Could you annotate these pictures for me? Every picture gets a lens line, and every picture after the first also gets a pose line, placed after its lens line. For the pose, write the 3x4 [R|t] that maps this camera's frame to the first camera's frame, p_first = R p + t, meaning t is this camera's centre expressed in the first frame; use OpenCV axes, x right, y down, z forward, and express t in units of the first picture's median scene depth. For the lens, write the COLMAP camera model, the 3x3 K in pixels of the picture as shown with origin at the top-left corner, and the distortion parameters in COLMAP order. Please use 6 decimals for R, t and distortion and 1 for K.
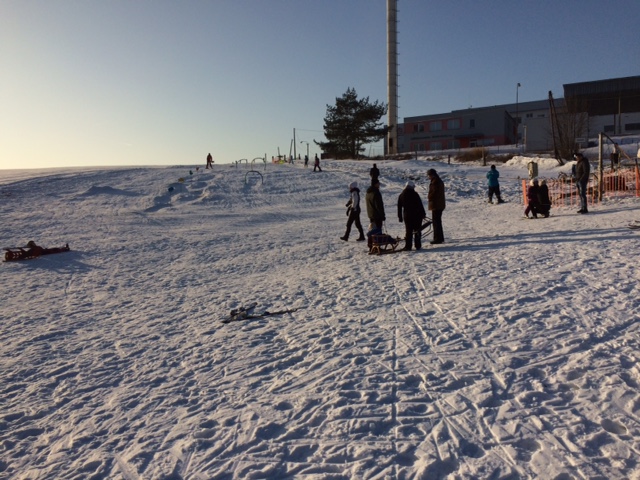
lens RADIAL K [[536.5, 0, 320.3], [0, 536.5, 238.5], [0, 0, 1]] dist [0.057946, -0.070152]
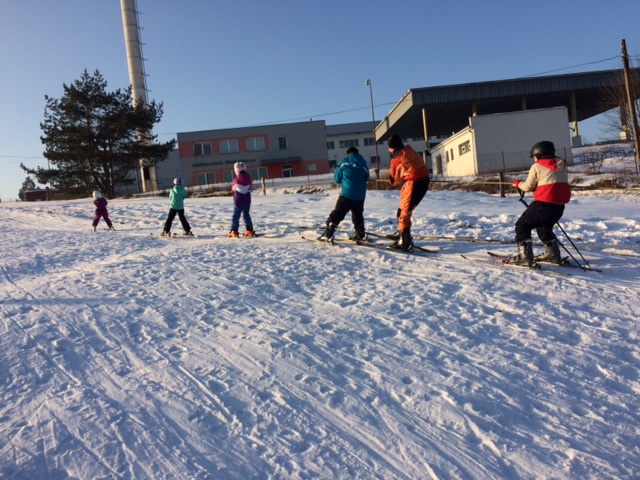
lens RADIAL K [[536.5, 0, 332.2], [0, 536.5, 259.2], [0, 0, 1]] dist [0.057946, -0.070152]
pose [[0.855633, -0.089422, 0.509800, -0.031354], [0.106441, 0.994310, -0.004239, -0.058456], [-0.506520, 0.057891, 0.860283, 0.405324]]
